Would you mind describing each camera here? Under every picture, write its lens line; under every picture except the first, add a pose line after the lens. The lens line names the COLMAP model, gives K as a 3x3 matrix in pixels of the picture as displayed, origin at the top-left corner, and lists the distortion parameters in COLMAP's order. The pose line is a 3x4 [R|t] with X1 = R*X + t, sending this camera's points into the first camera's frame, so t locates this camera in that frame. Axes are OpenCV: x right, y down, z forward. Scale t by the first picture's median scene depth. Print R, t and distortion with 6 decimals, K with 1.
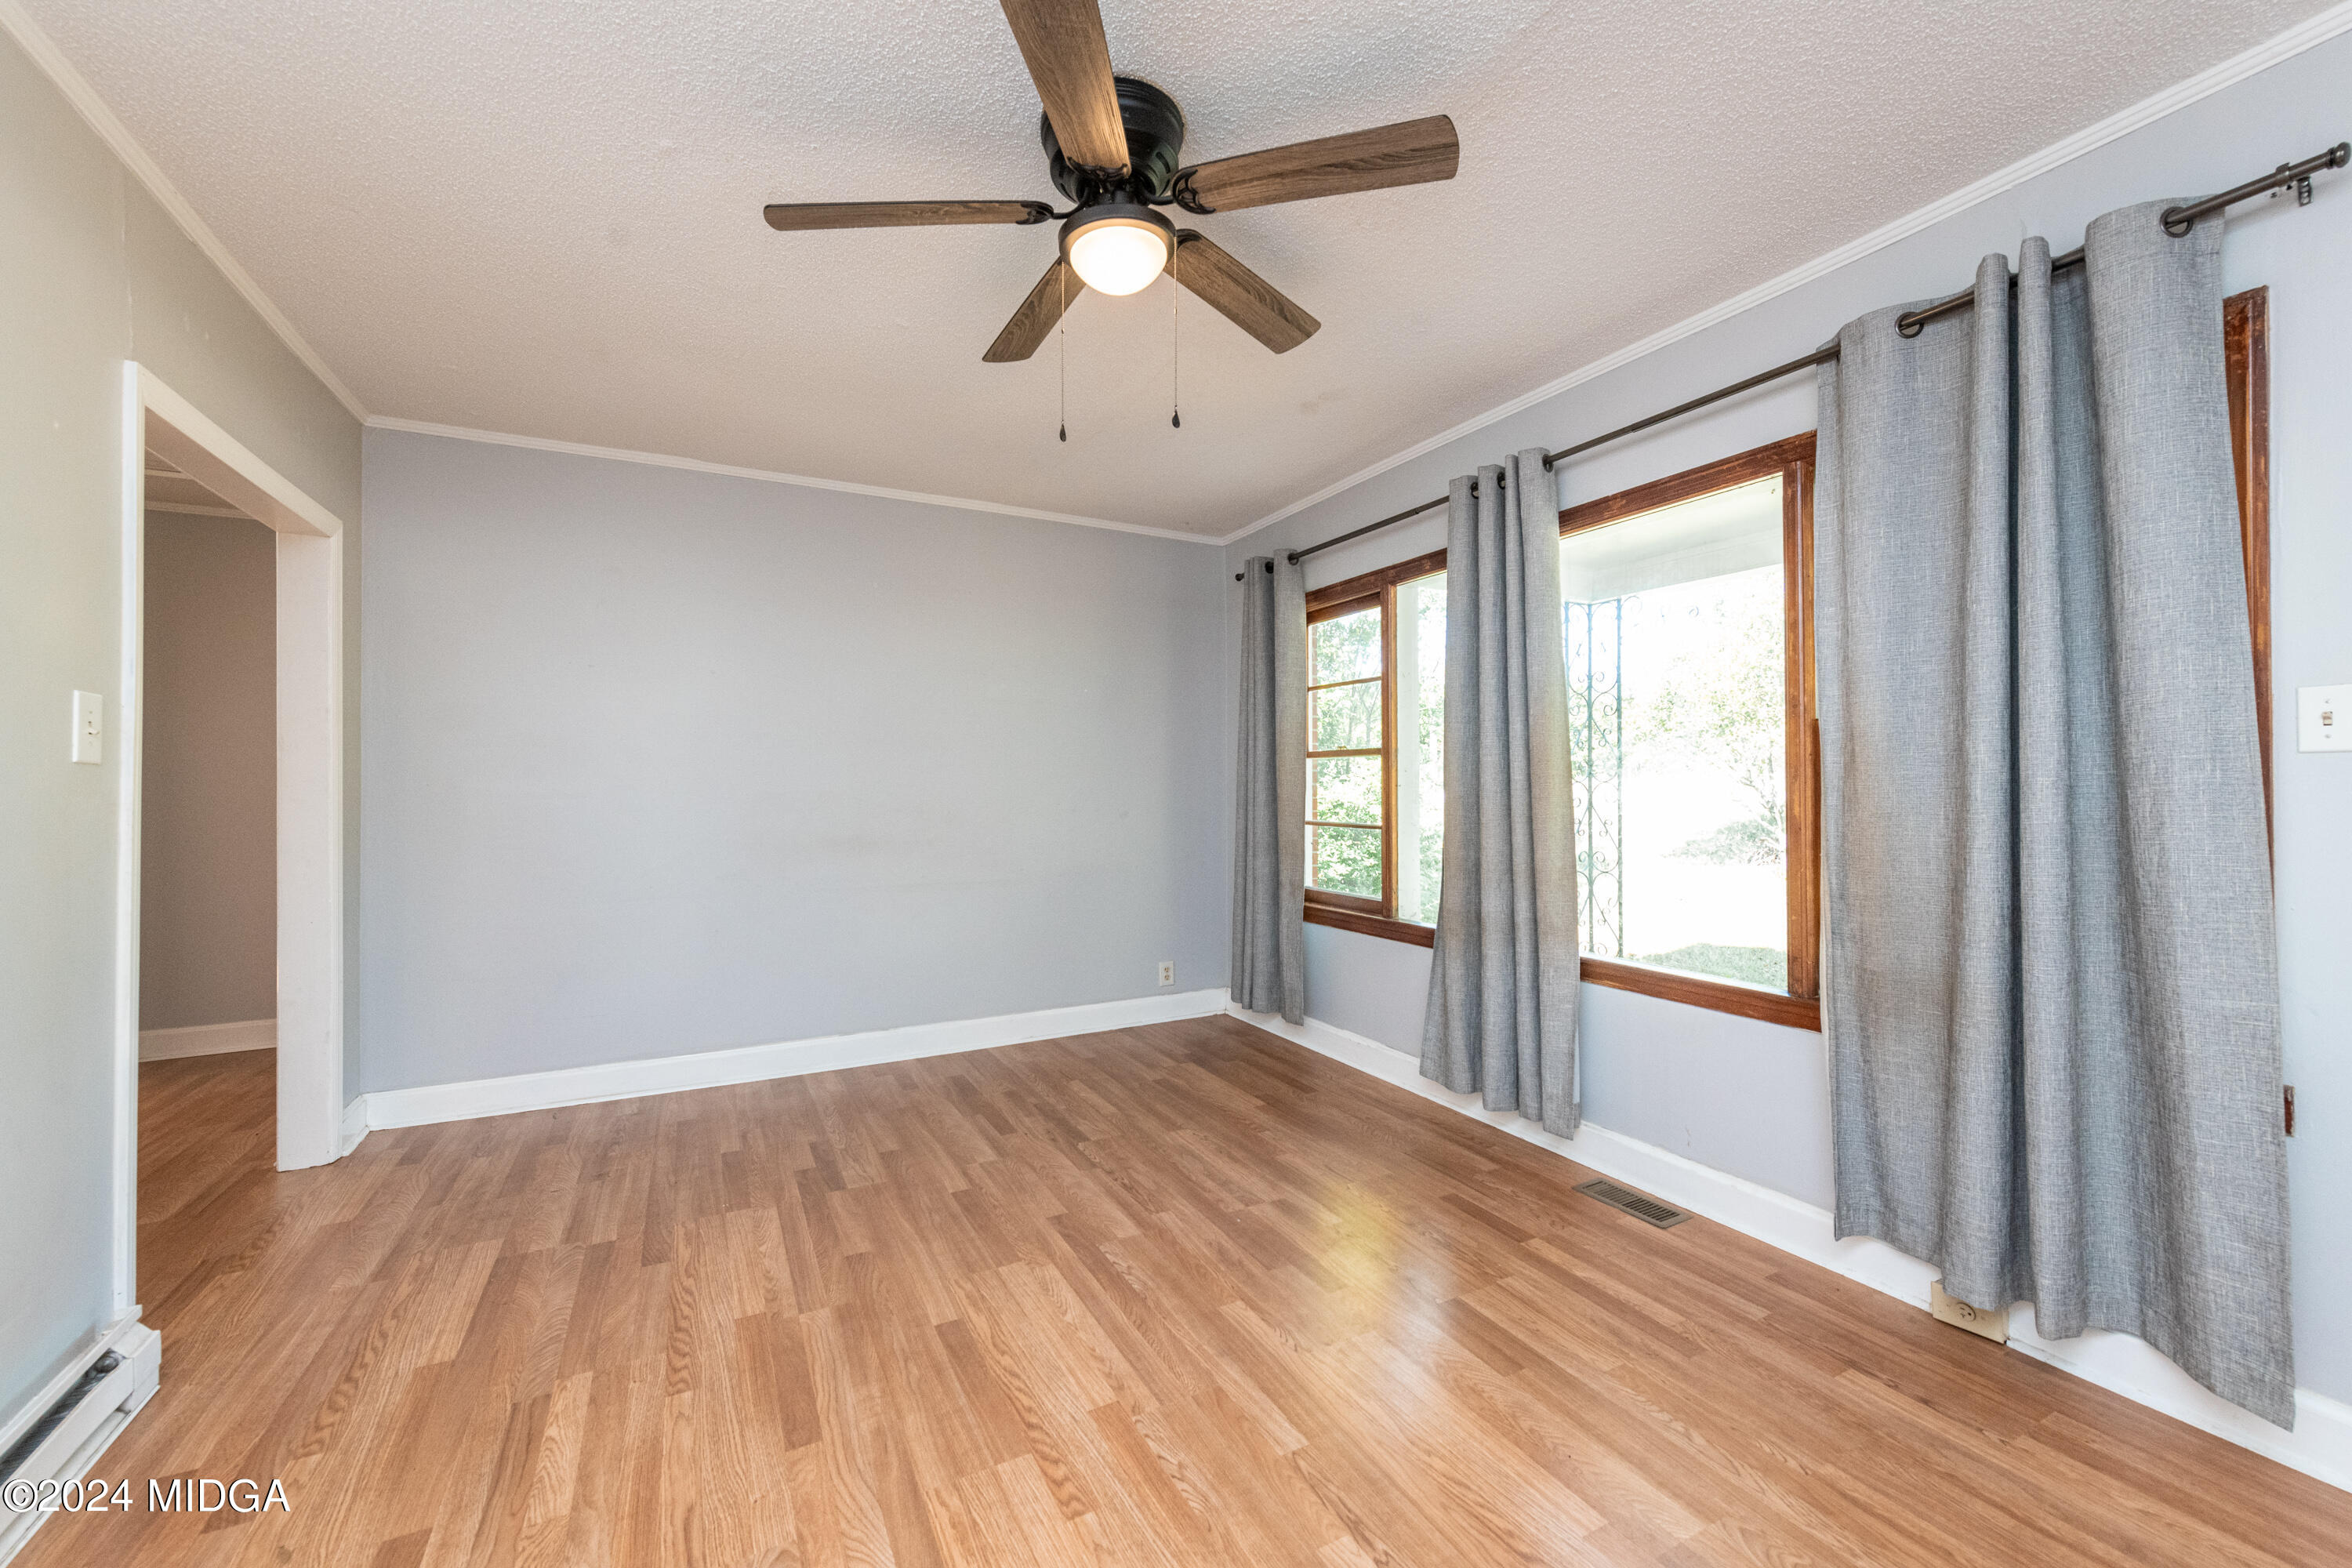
lens RADIAL K [[932.0, 0, 1184.6], [0, 932.0, 780.4], [0, 0, 1]] dist [0.002343, 0.000033]
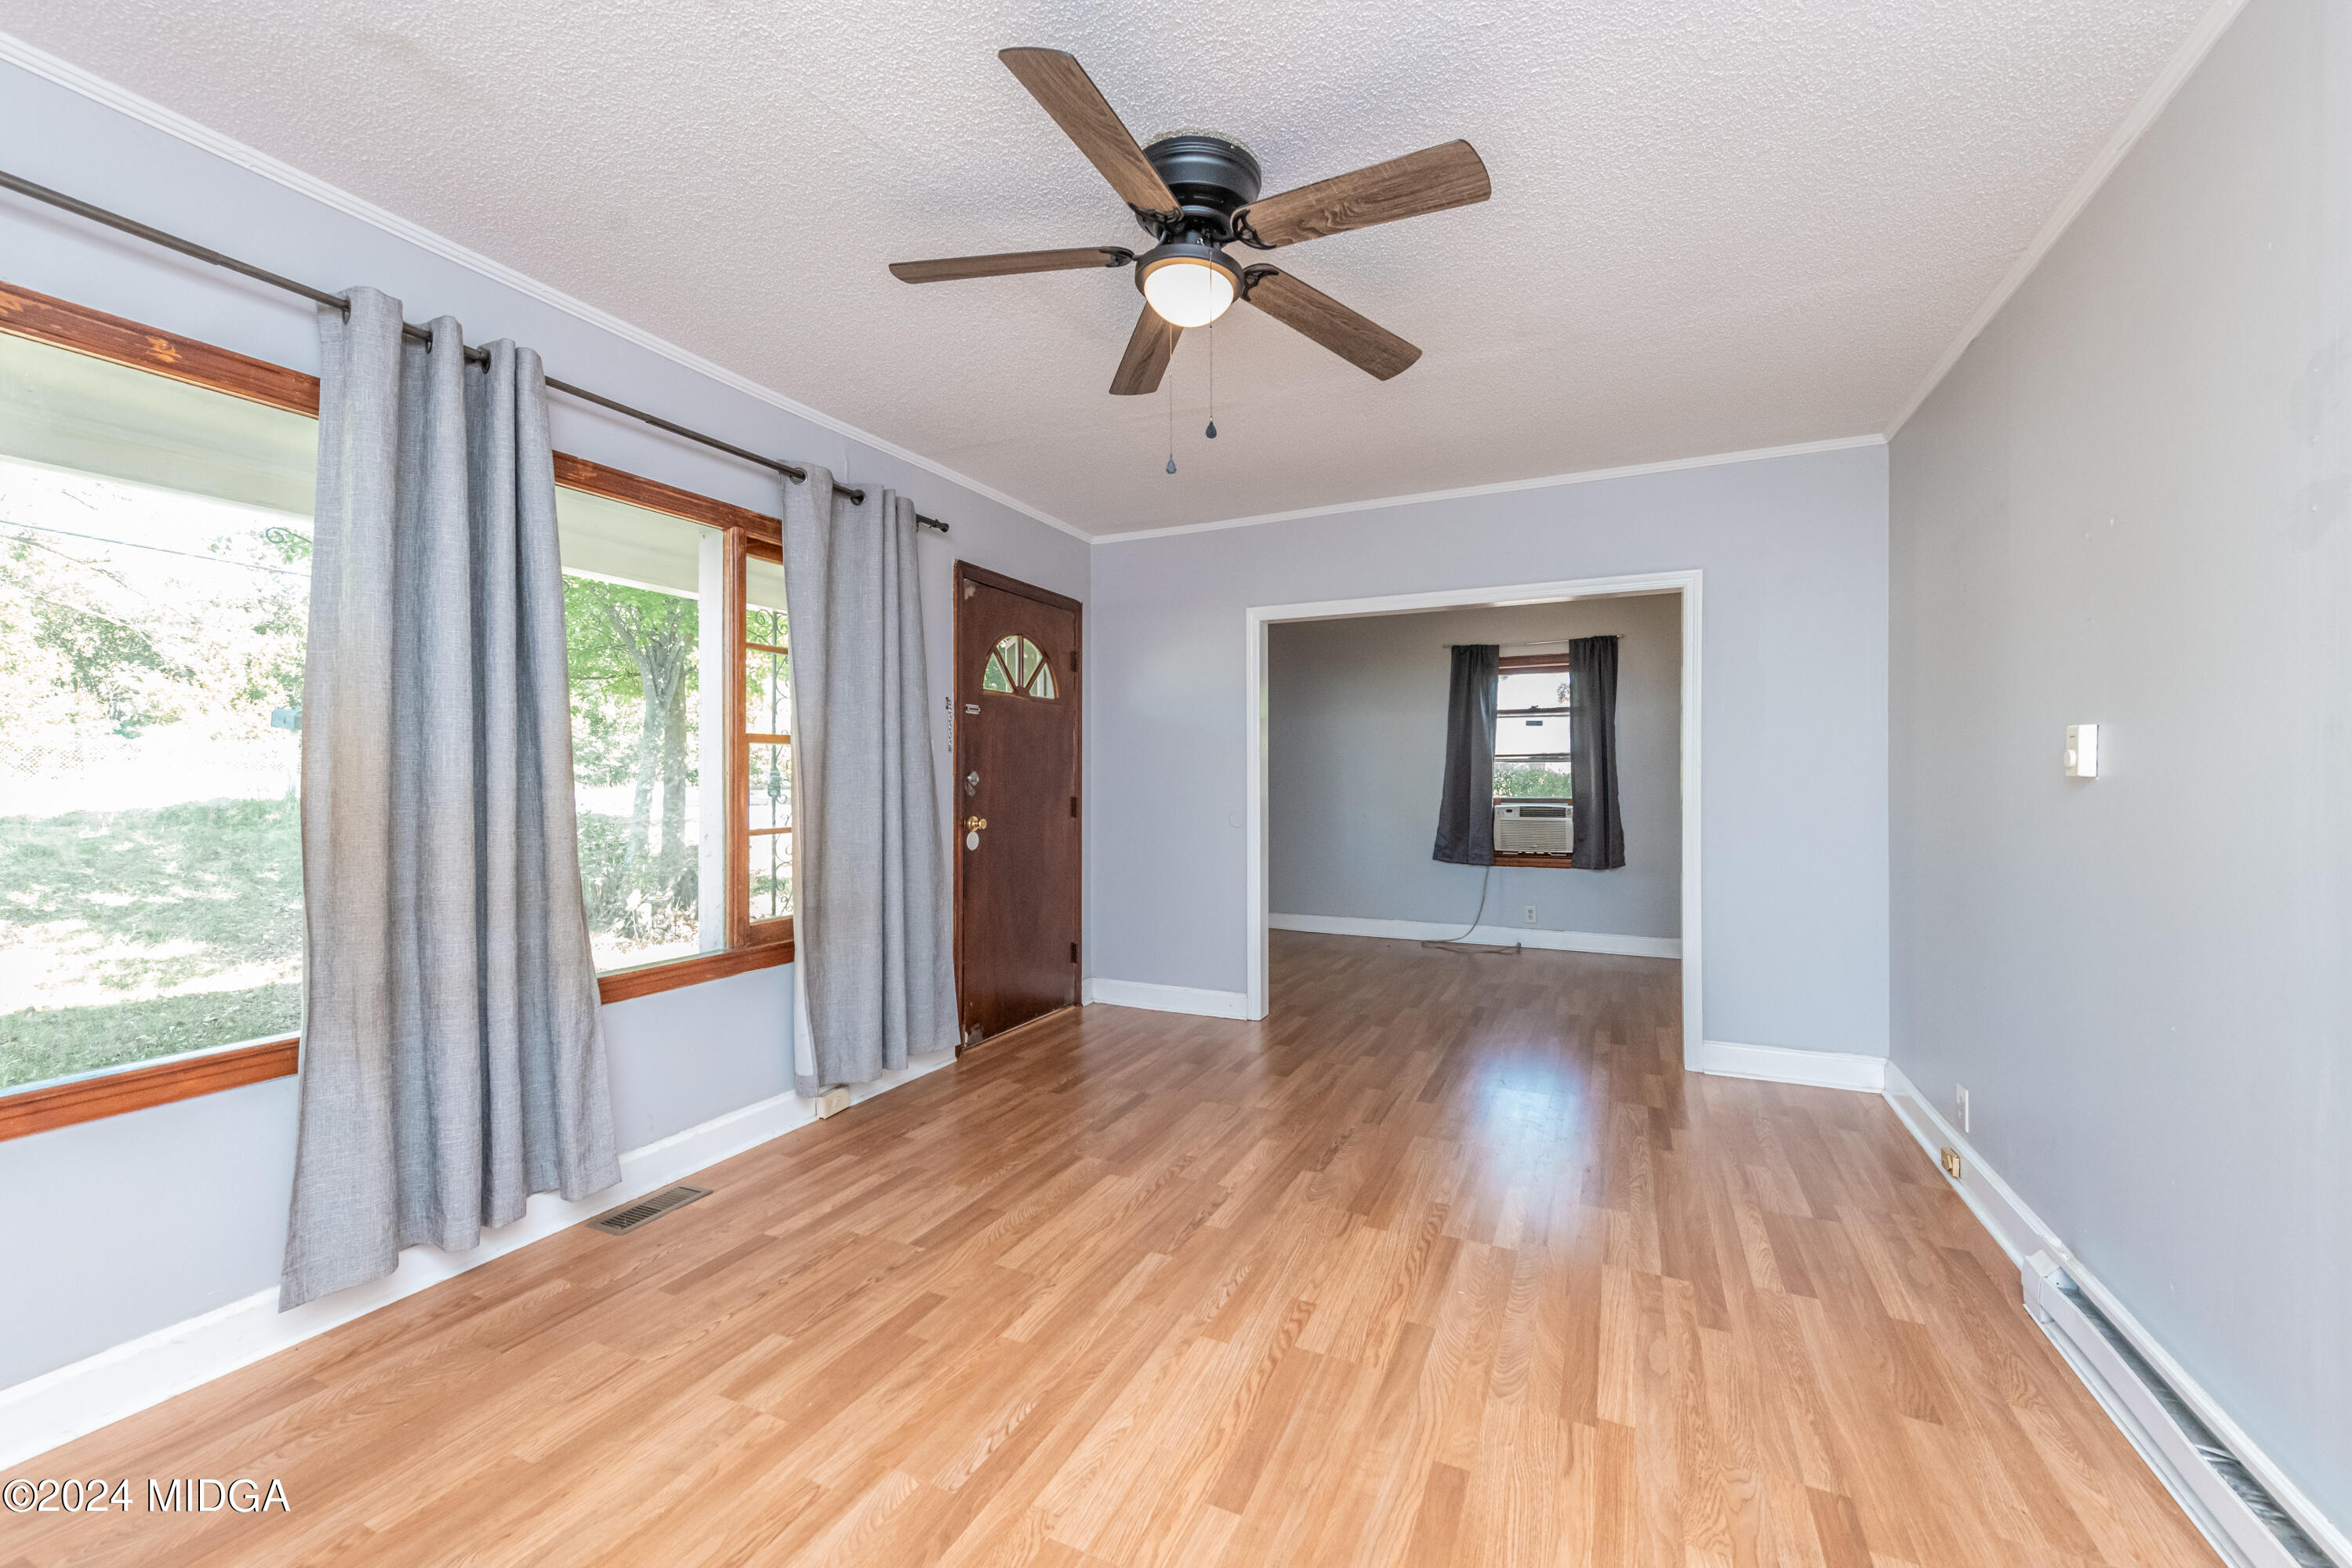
lens RADIAL K [[932.0, 0, 1184.6], [0, 932.0, 780.4], [0, 0, 1]] dist [0.002343, 0.000033]
pose [[-0.604137, 0.001504, 0.796879, -0.824196], [0.001665, 0.999998, -0.000625, 0.005124], [-0.796879, 0.000949, -0.604138, 1.470669]]
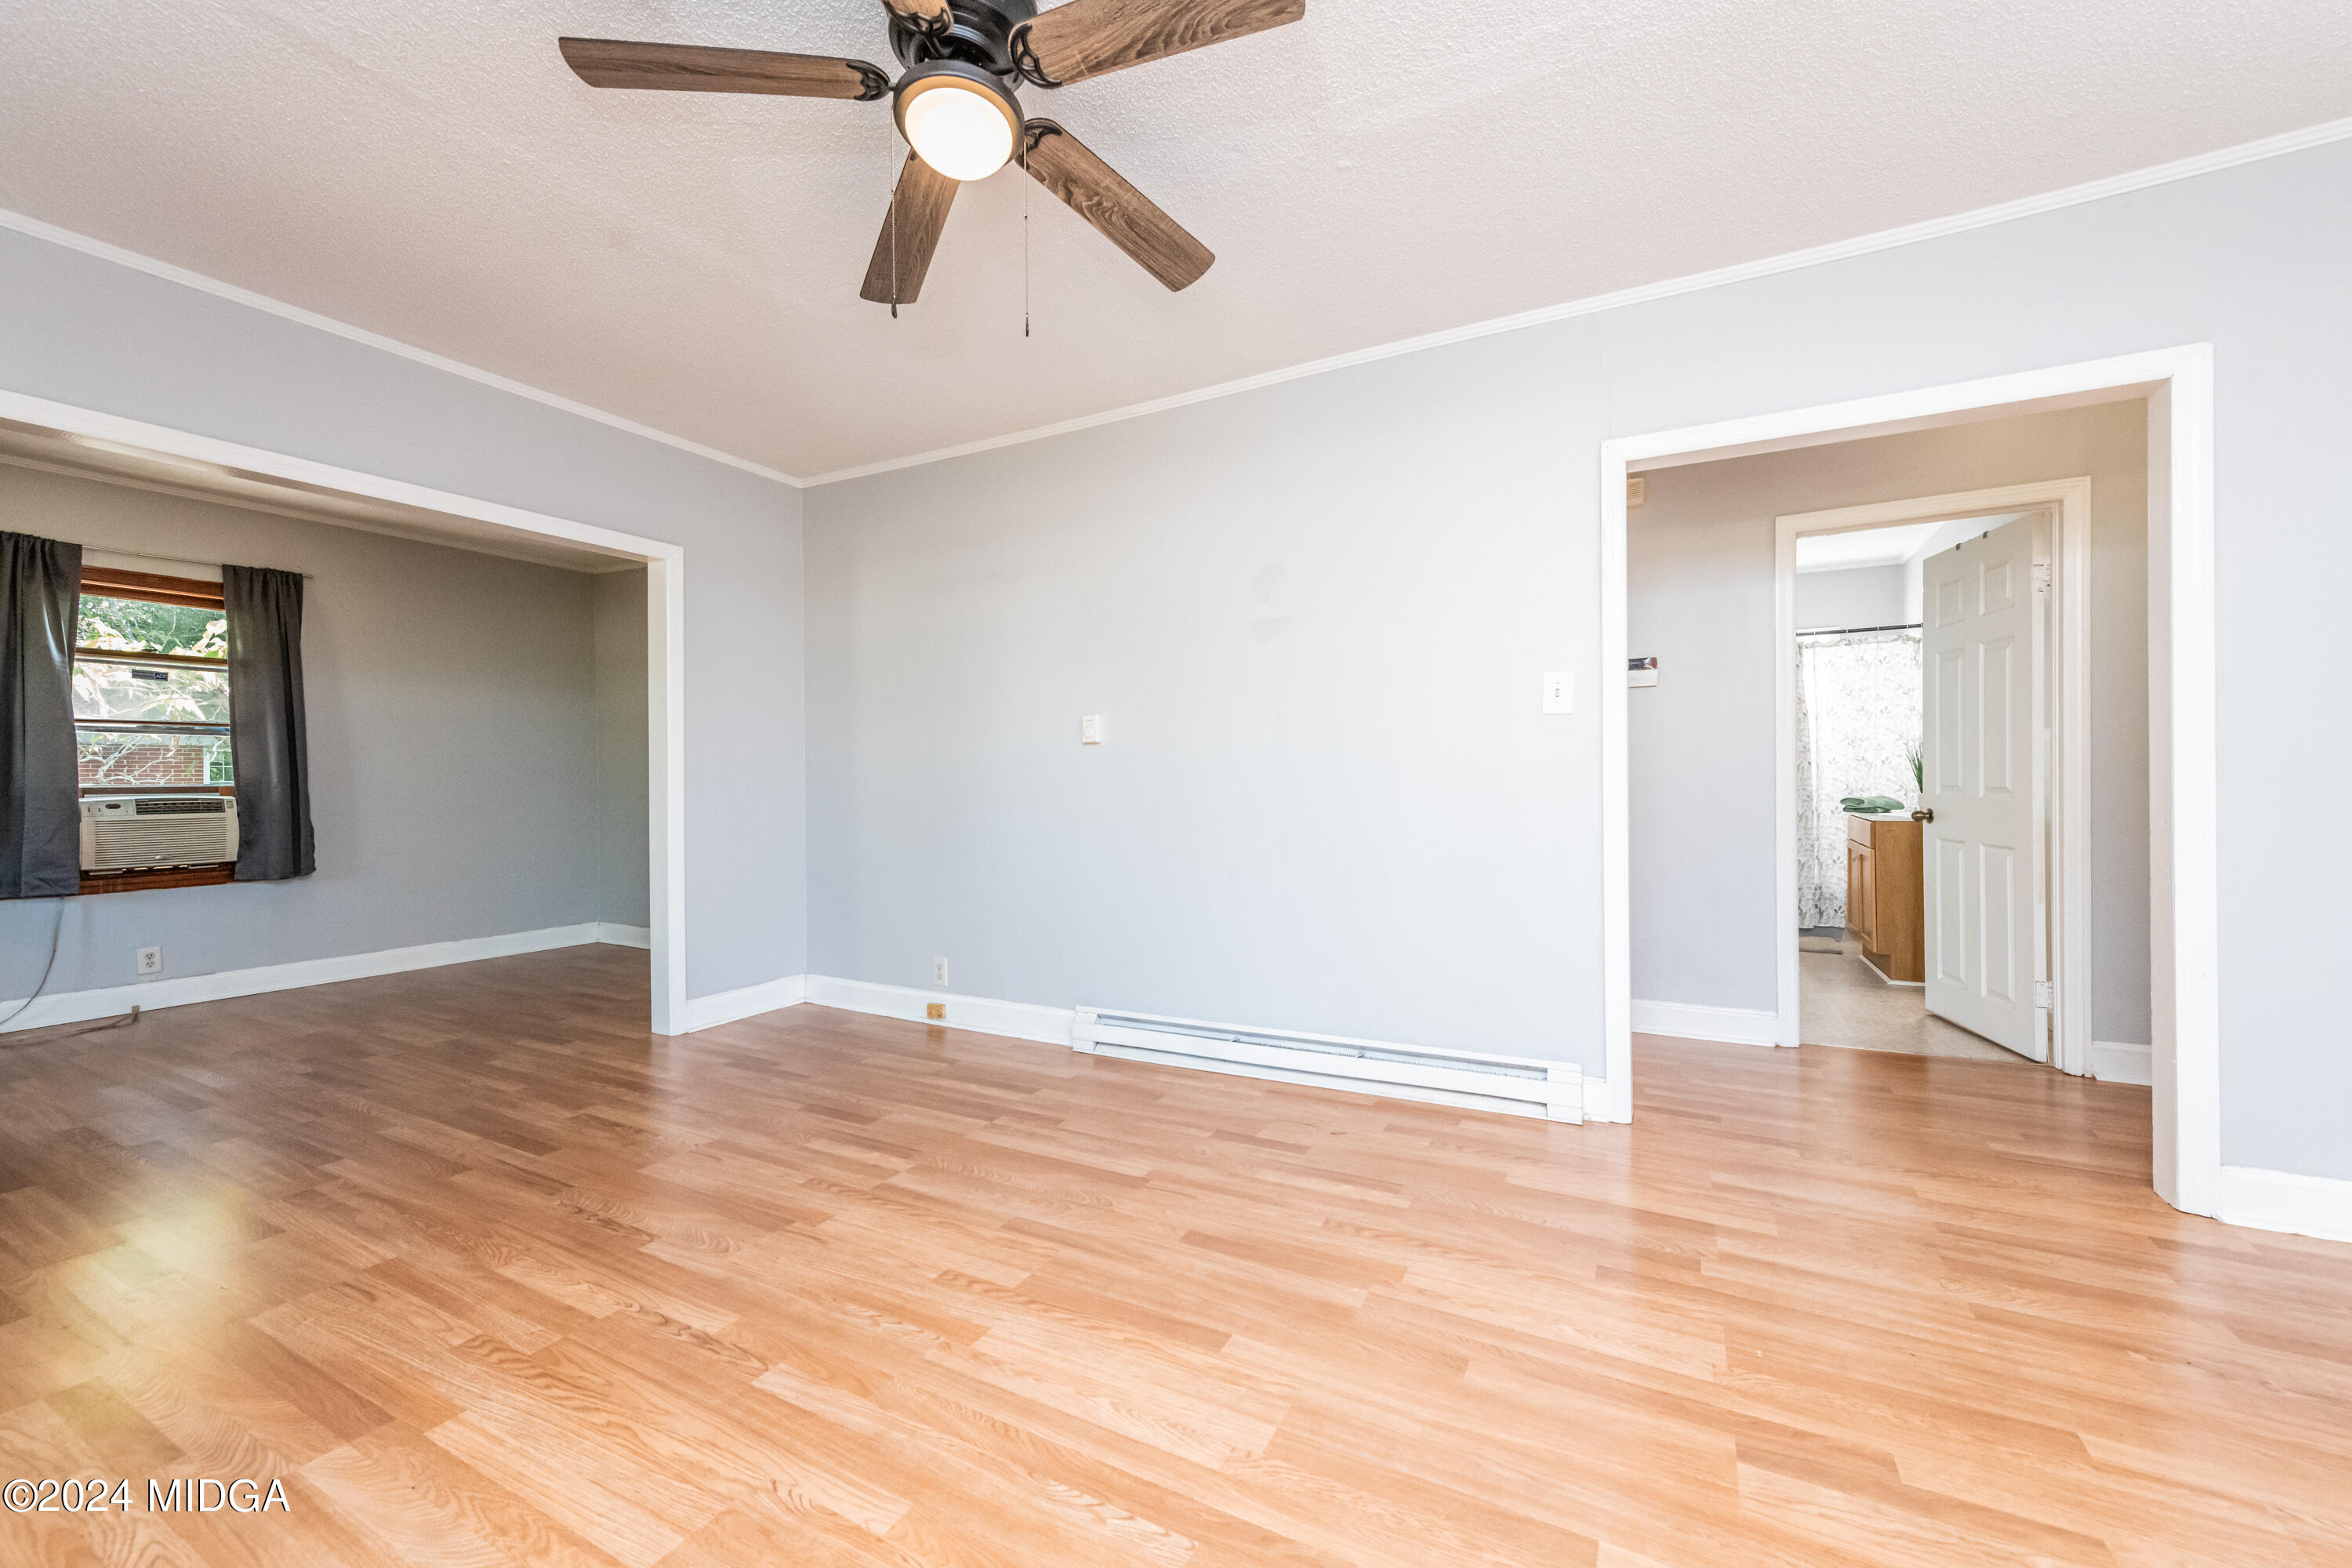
lens RADIAL K [[916.7, 0, 1178.4], [0, 916.7, 778.0], [0, 0, 1]] dist [0.002030, 0.000058]
pose [[-0.831800, 0.010900, -0.554968, 0.233005], [0.011898, 0.999928, 0.001807, 0.071261], [0.554948, -0.005099, -0.831870, 1.665704]]
